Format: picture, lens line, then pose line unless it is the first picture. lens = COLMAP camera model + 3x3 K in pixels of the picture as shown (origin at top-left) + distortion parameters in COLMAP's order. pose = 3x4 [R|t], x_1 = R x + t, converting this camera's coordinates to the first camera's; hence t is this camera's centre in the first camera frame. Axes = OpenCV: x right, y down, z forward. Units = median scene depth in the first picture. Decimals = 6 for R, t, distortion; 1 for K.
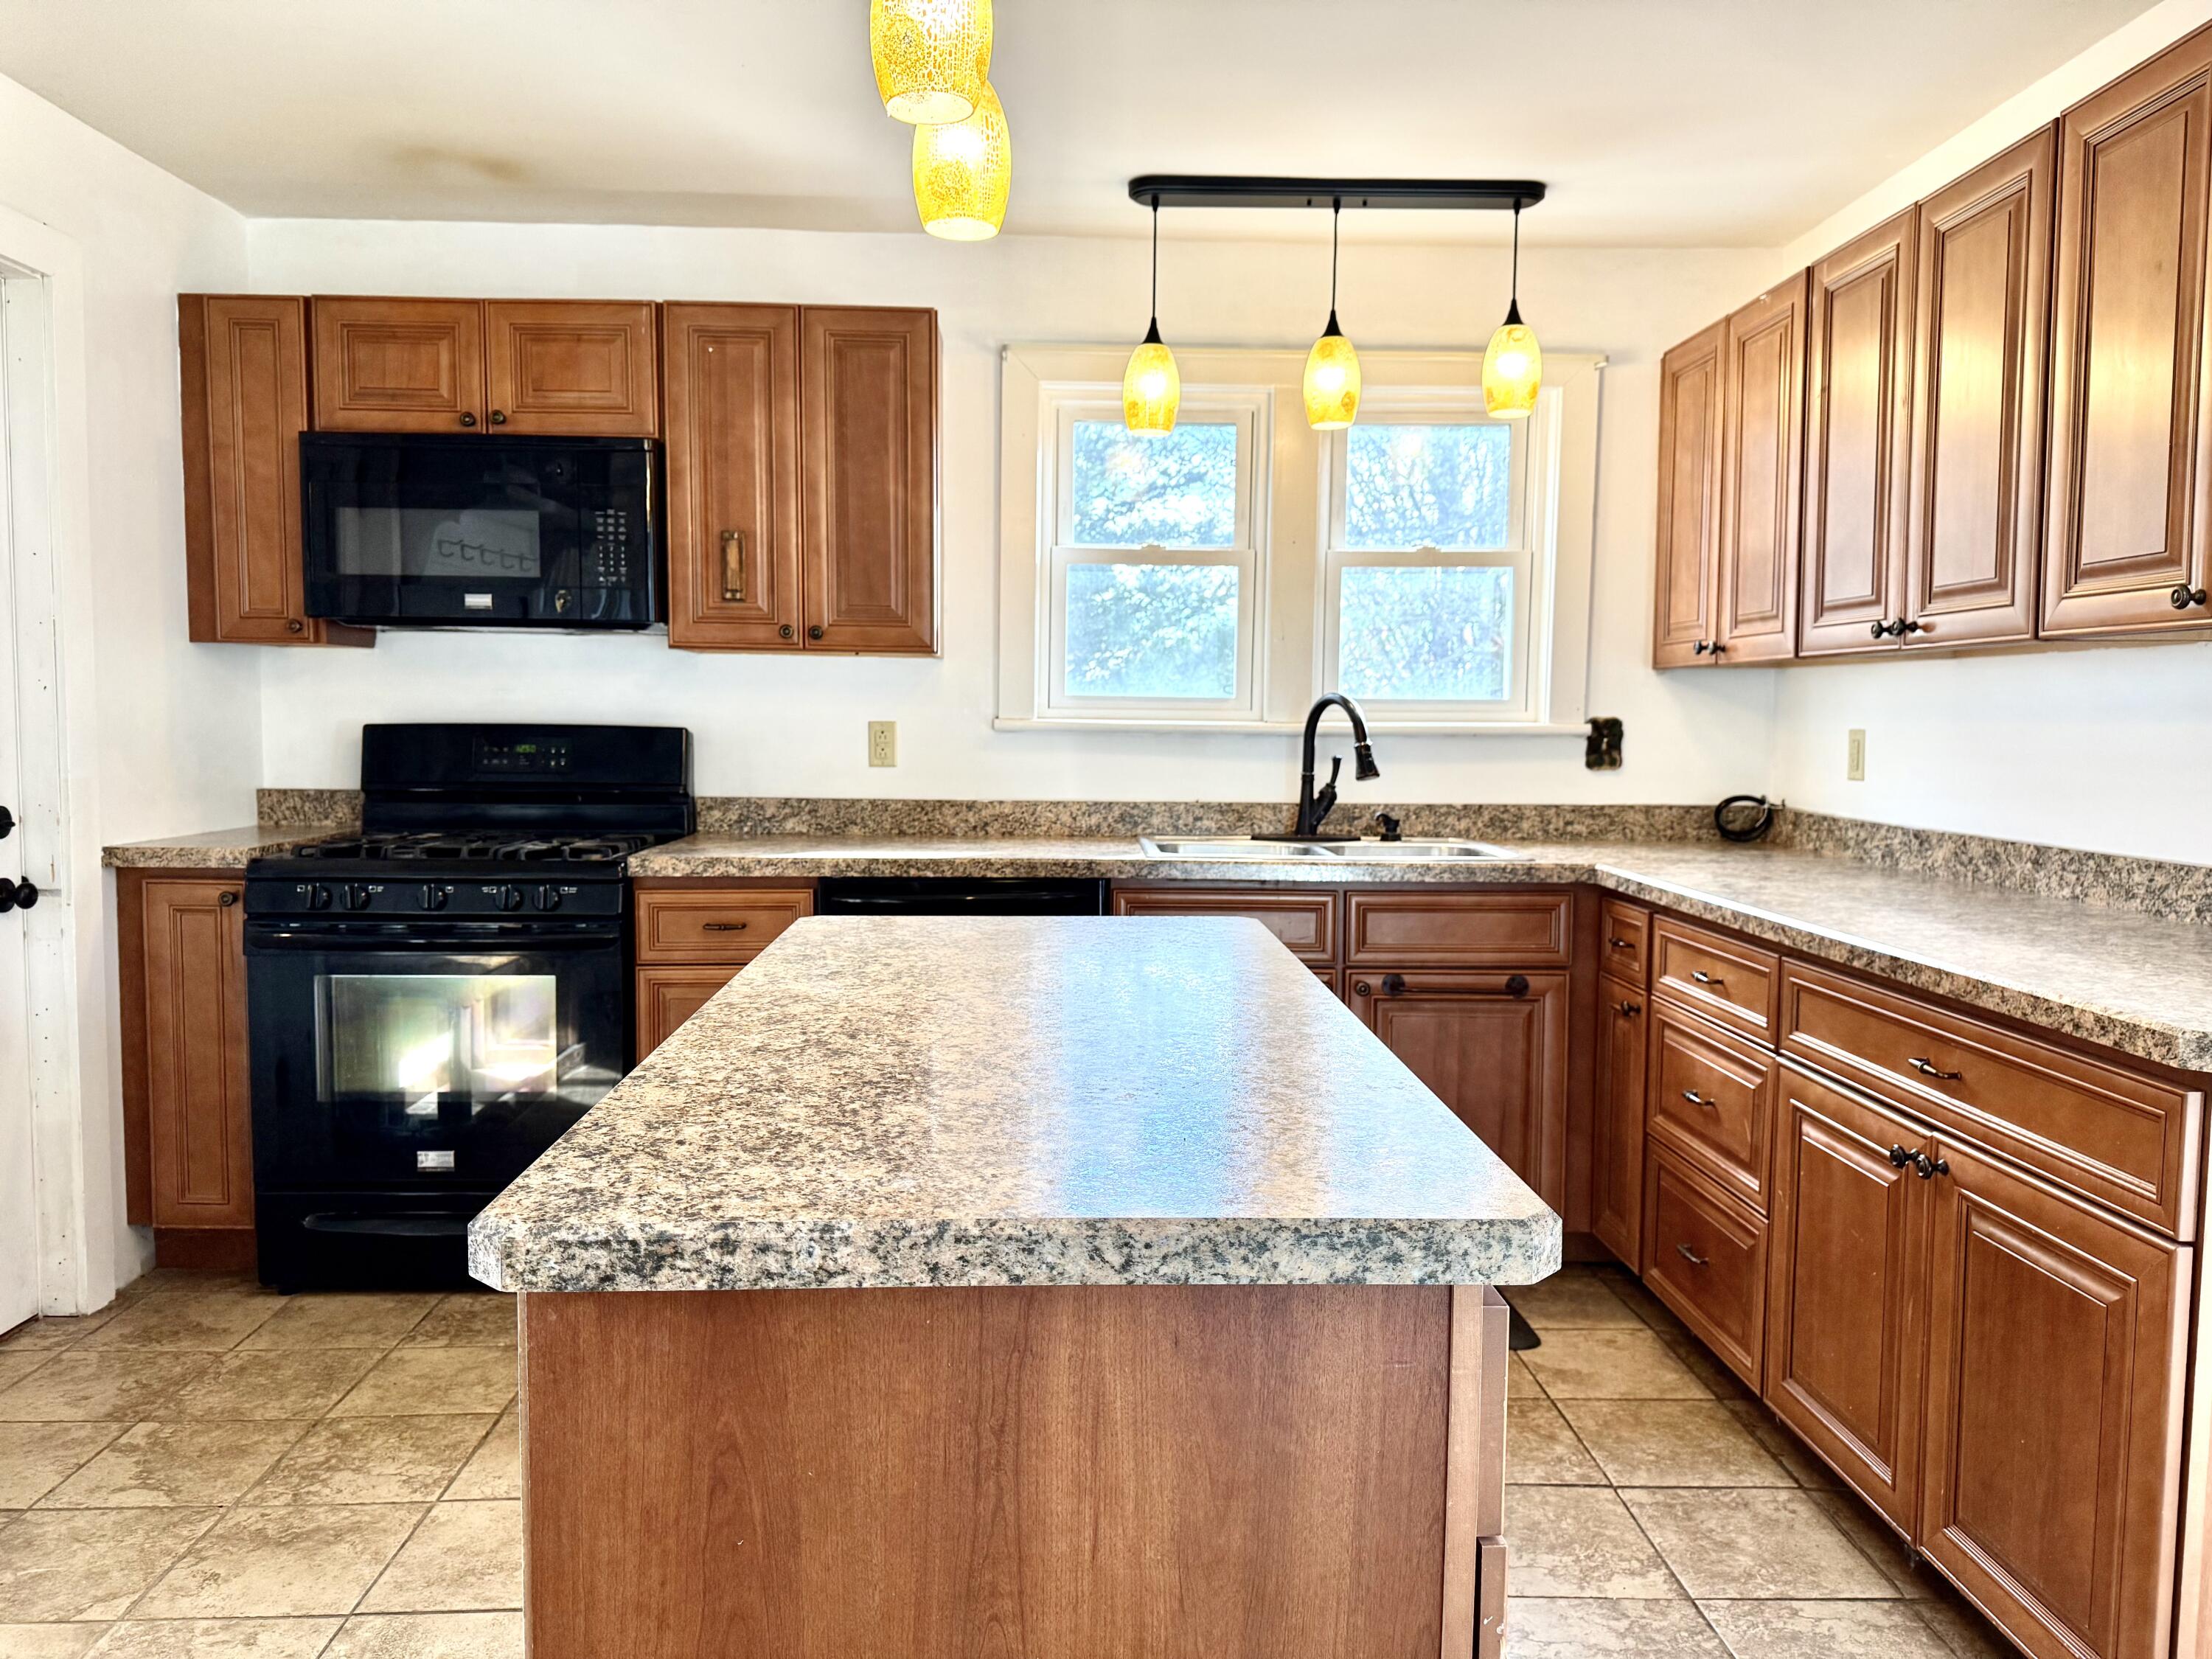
lens RADIAL K [[1575.1, 0, 1098.9], [0, 1575.1, 839.5], [0, 0, 1]] dist [0.133079, -0.200929]
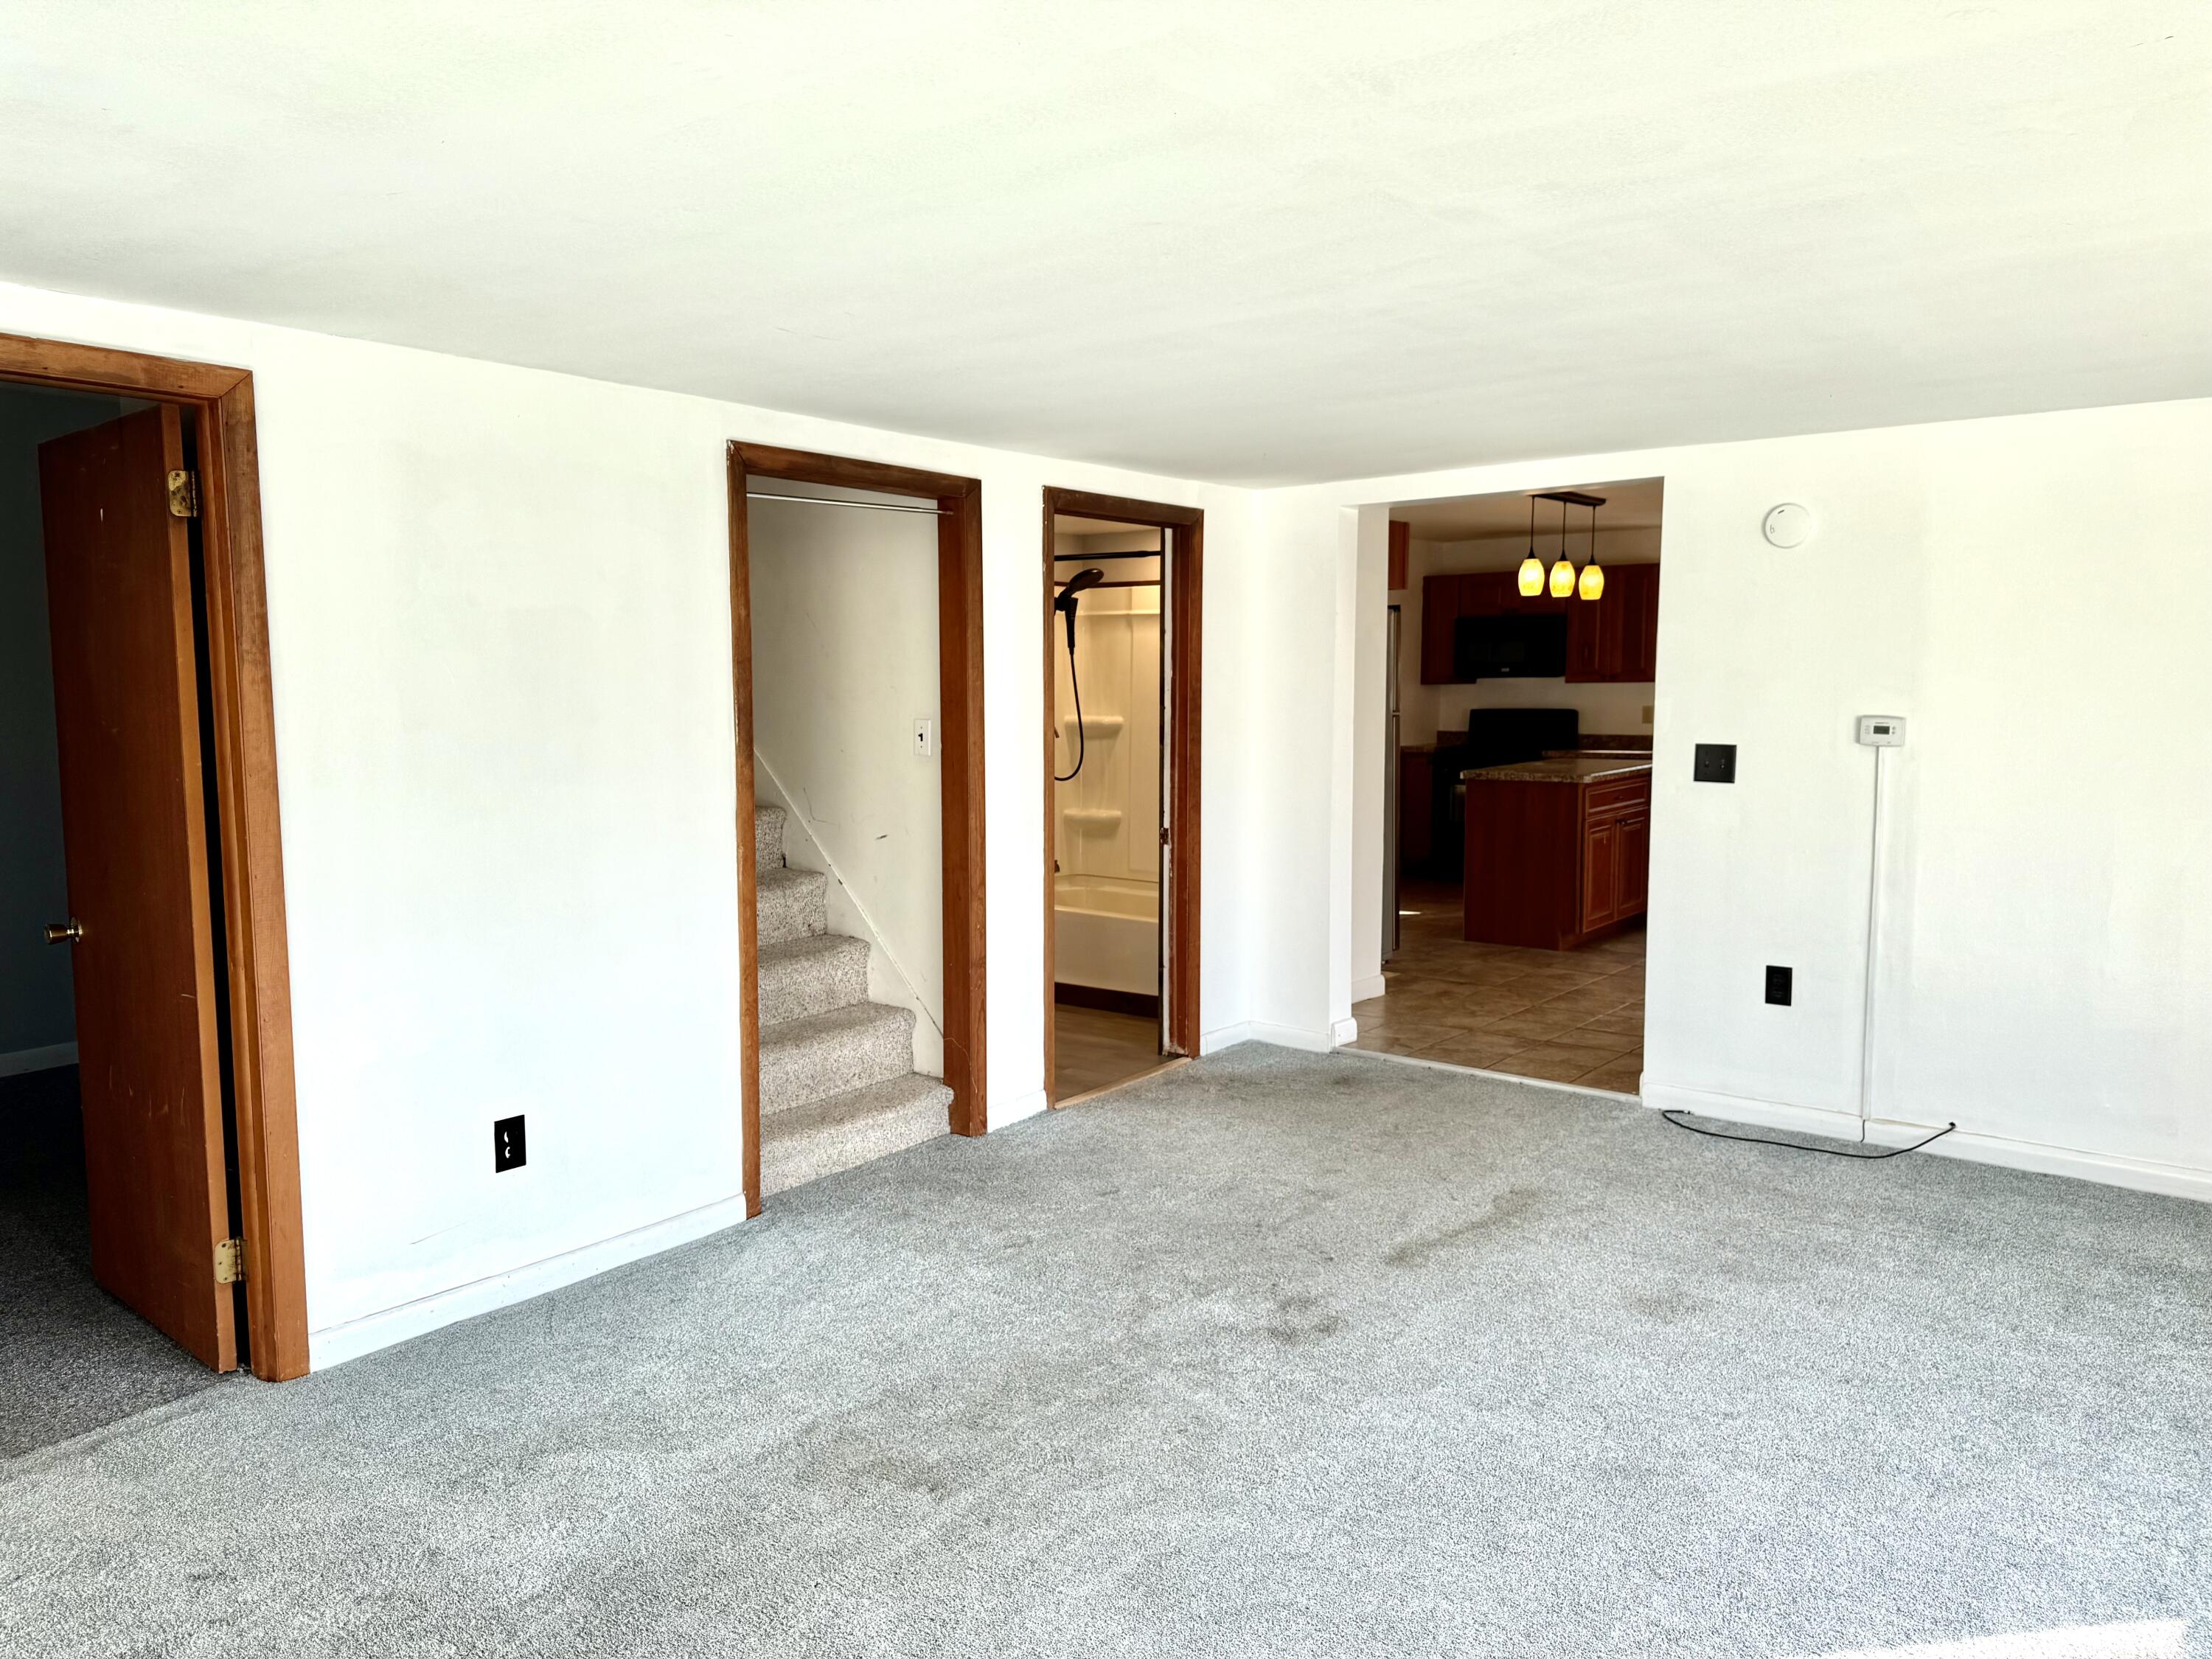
lens RADIAL K [[1575.1, 0, 1098.9], [0, 1575.1, 839.5], [0, 0, 1]] dist [0.133079, -0.200929]
pose [[0.758149, 0.051403, -0.650052, 1.004184], [-0.041198, 0.998672, 0.030921, 0.114609], [0.650778, 0.003339, 0.759260, -1.787791]]
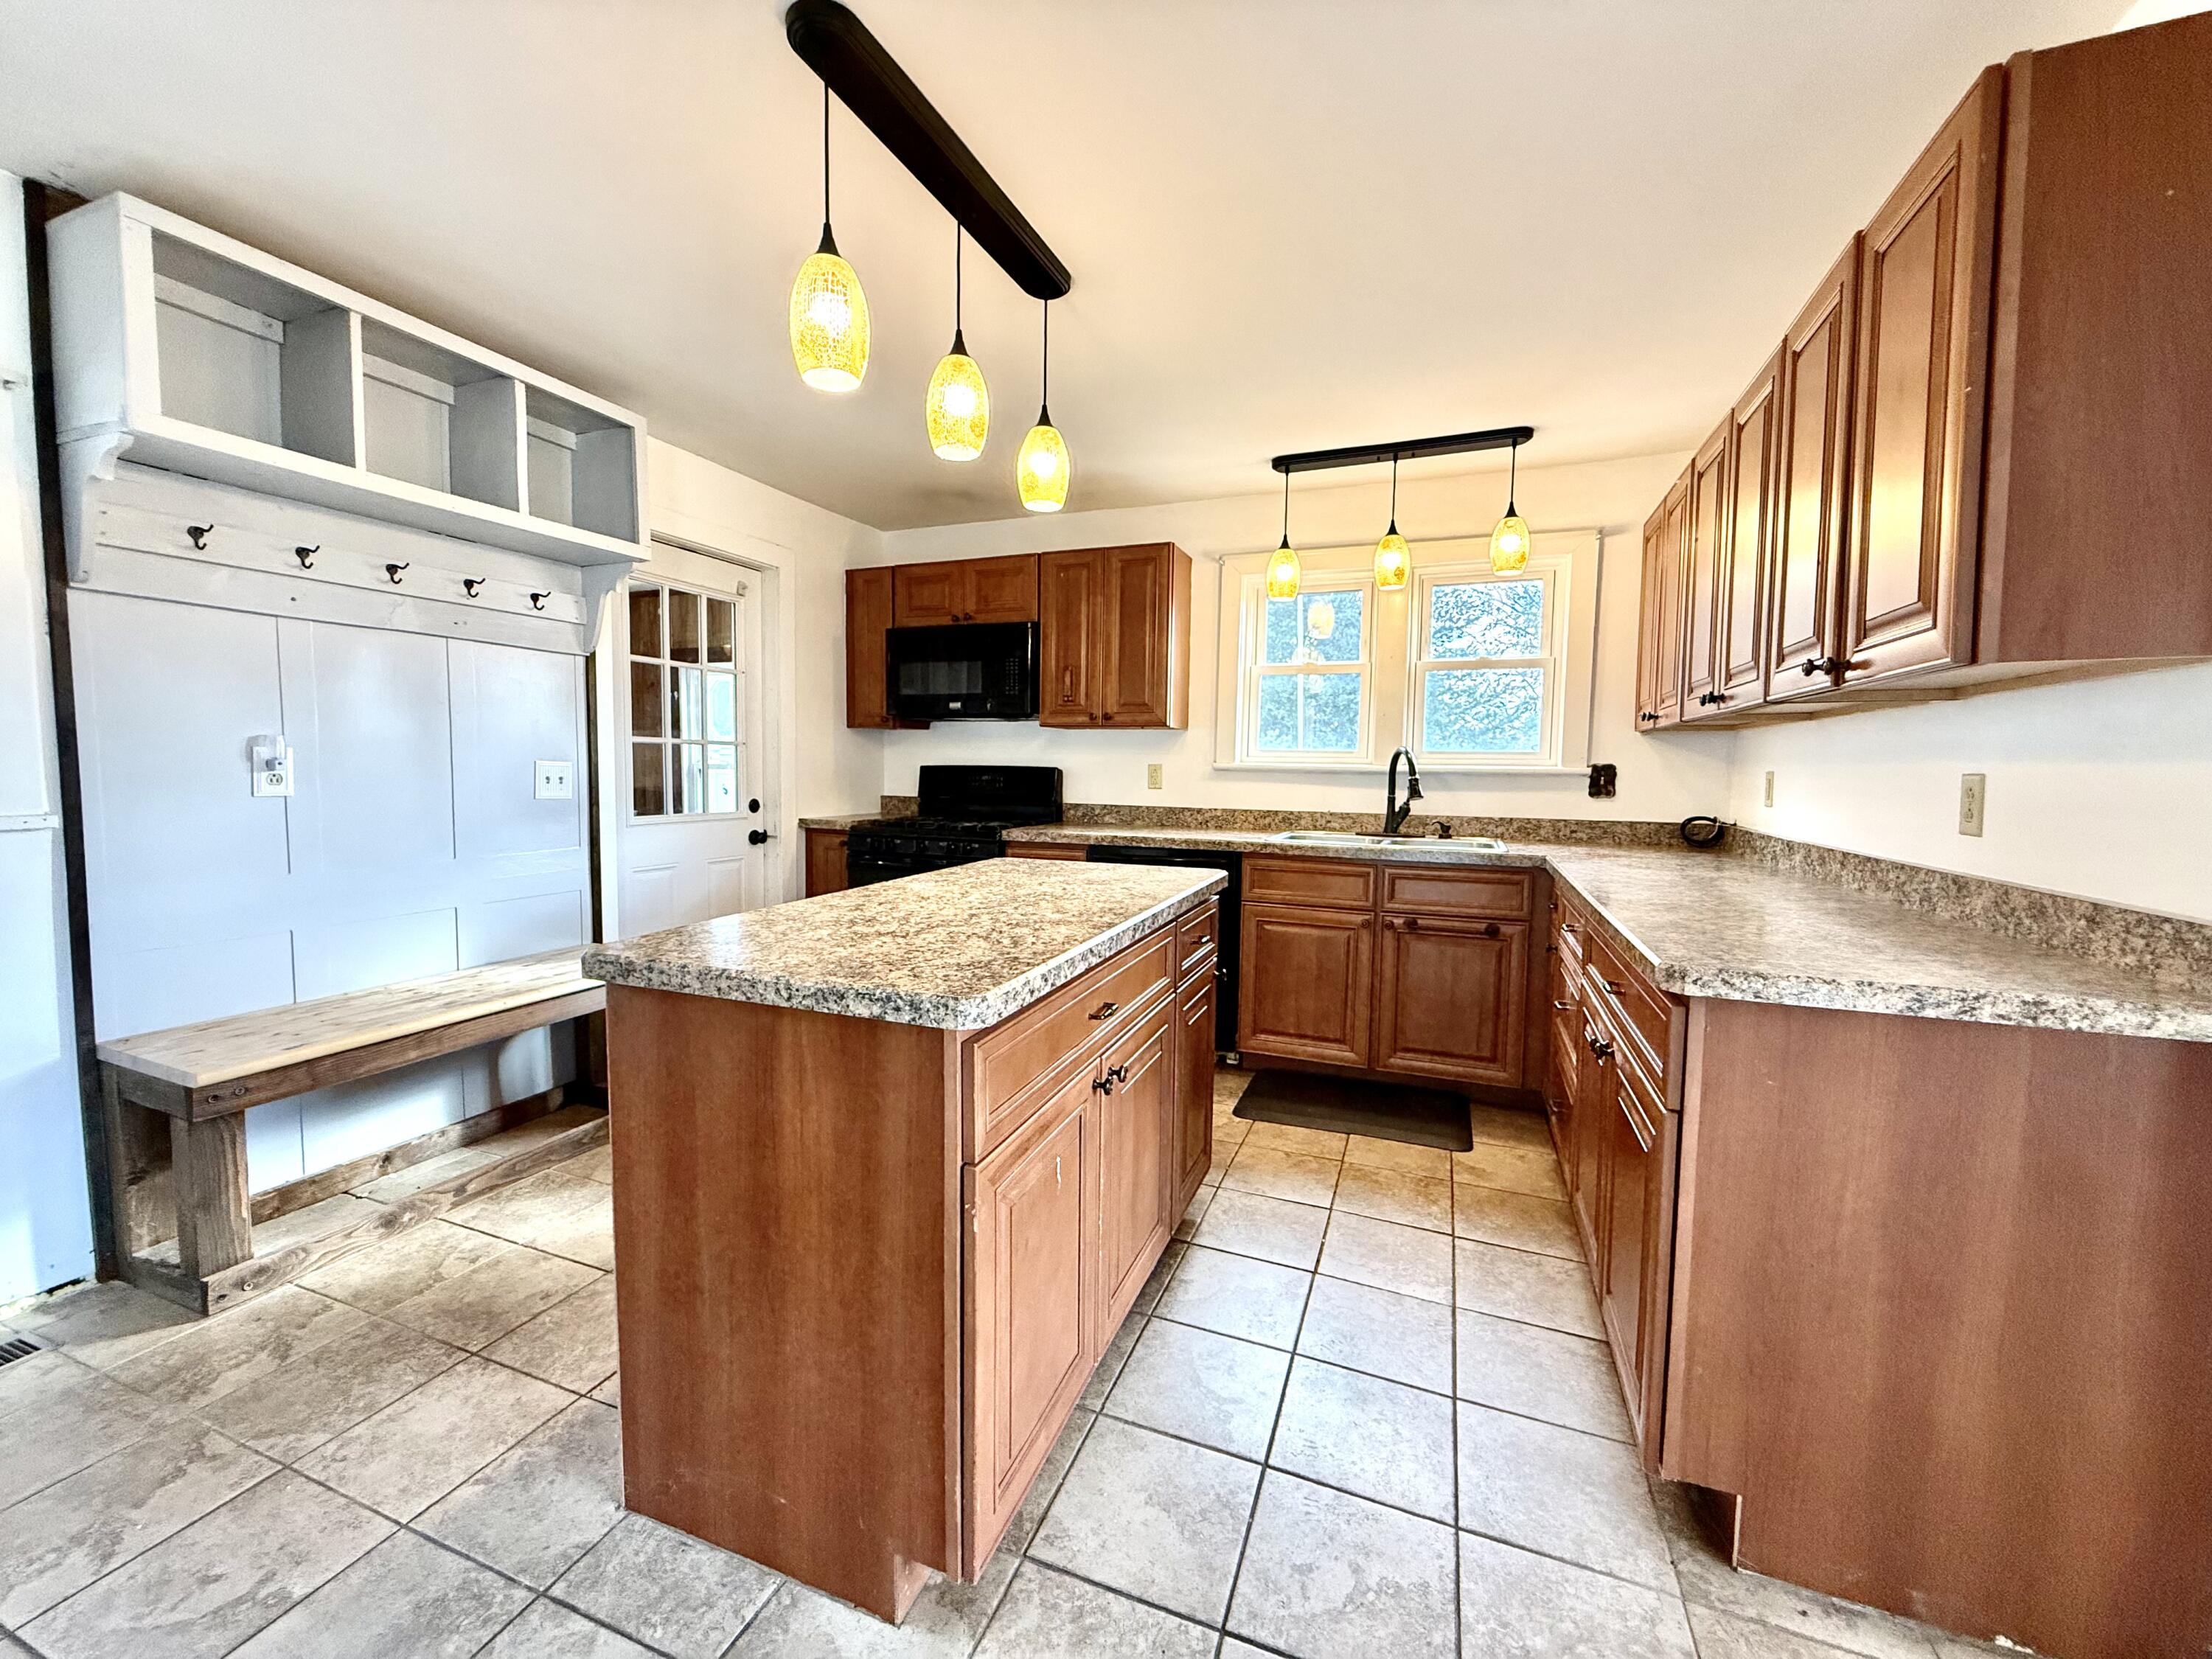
lens RADIAL K [[896.4, 0, 1106.0], [0, 896.4, 829.5], [0, 0, 1]] dist [-0.001674, -0.000017]
pose [[0.914508, 0.031386, -0.403349, 0.258851], [-0.036768, 0.999308, -0.005603, 0.010350], [0.402895, 0.019954, 0.915029, 0.022055]]
